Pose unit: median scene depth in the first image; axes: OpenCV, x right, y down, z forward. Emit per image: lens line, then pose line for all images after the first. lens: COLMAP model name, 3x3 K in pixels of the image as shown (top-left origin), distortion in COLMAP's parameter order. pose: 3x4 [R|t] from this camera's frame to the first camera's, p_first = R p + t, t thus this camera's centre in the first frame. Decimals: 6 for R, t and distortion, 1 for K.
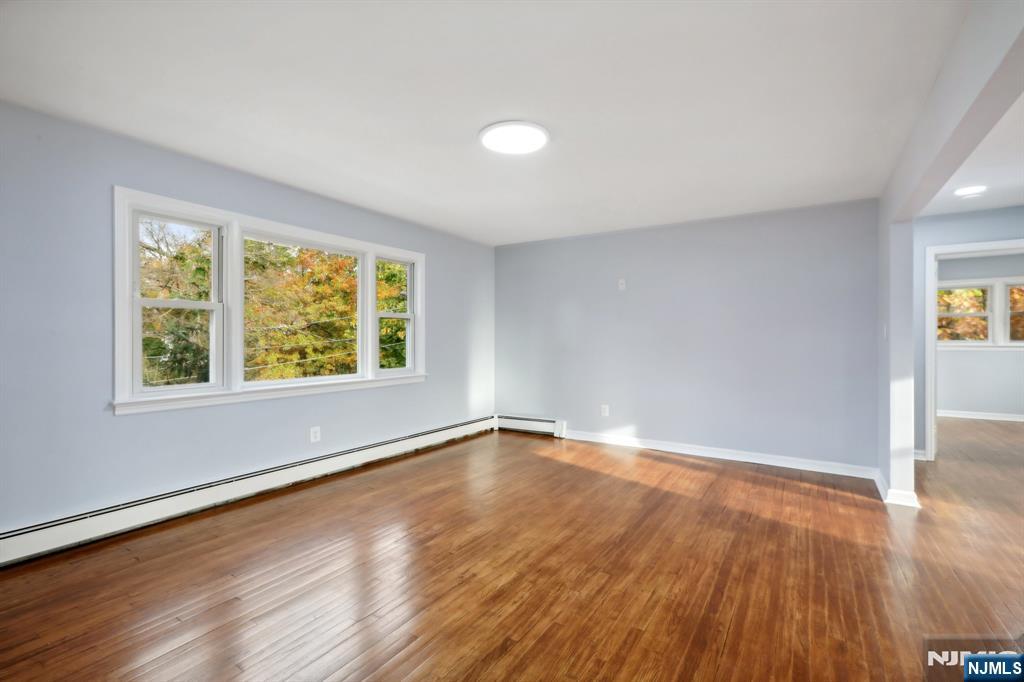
lens RADIAL K [[466.1, 0, 518.8], [0, 466.1, 337.9], [0, 0, 1]] dist [-0.010265, 0.002534]
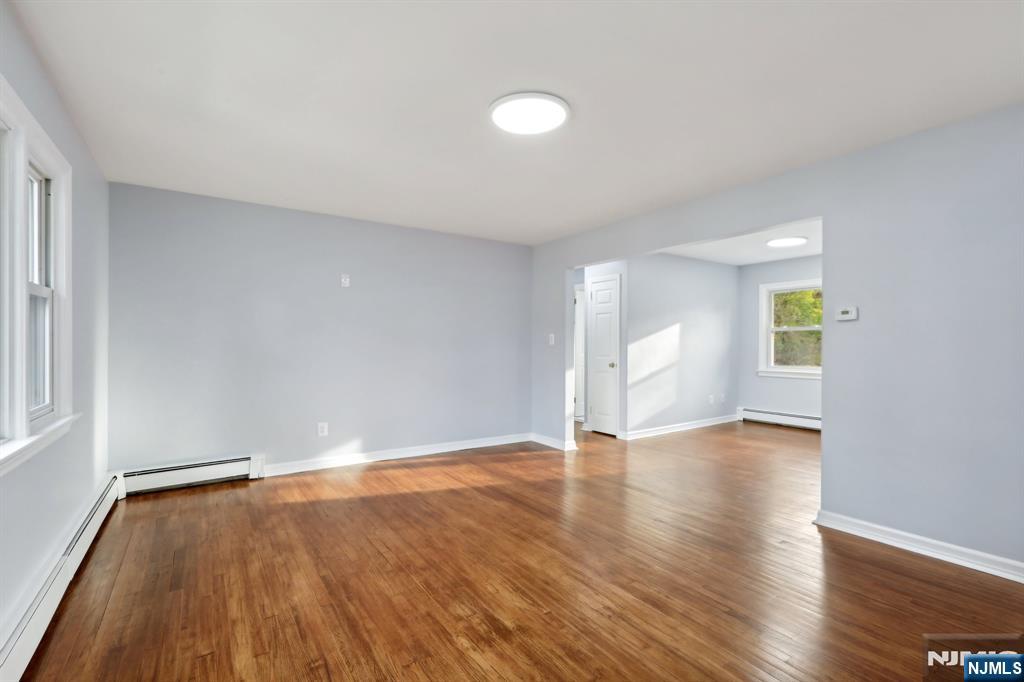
lens RADIAL K [[466.1, 0, 512.5], [0, 466.1, 348.9], [0, 0, 1]] dist [-0.010265, 0.002534]
pose [[0.403939, -0.015621, 0.914652, -0.673234], [-0.001806, 0.999839, 0.017873, -0.004842], [-0.914784, -0.008872, 0.403846, 0.553920]]
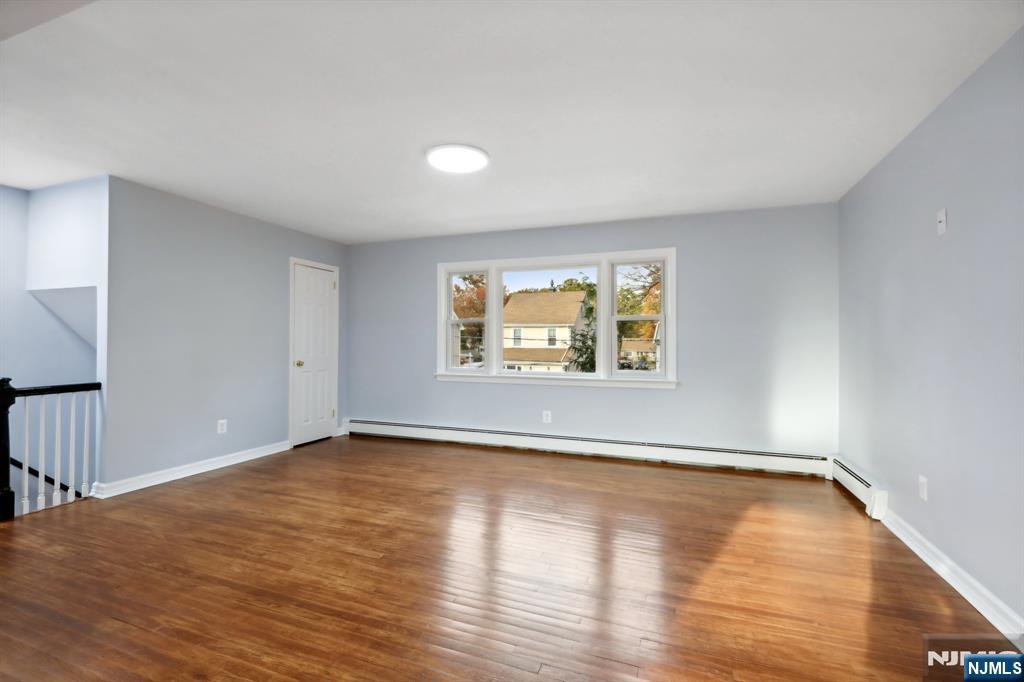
lens RADIAL K [[466.1, 0, 510.0], [0, 466.1, 343.0], [0, 0, 1]] dist [-0.010265, 0.002534]
pose [[0.195716, 0.004048, -0.980652, 0.898623], [-0.004128, 0.999986, 0.003304, 0.003735], [0.980652, 0.003401, 0.195730, 0.744710]]
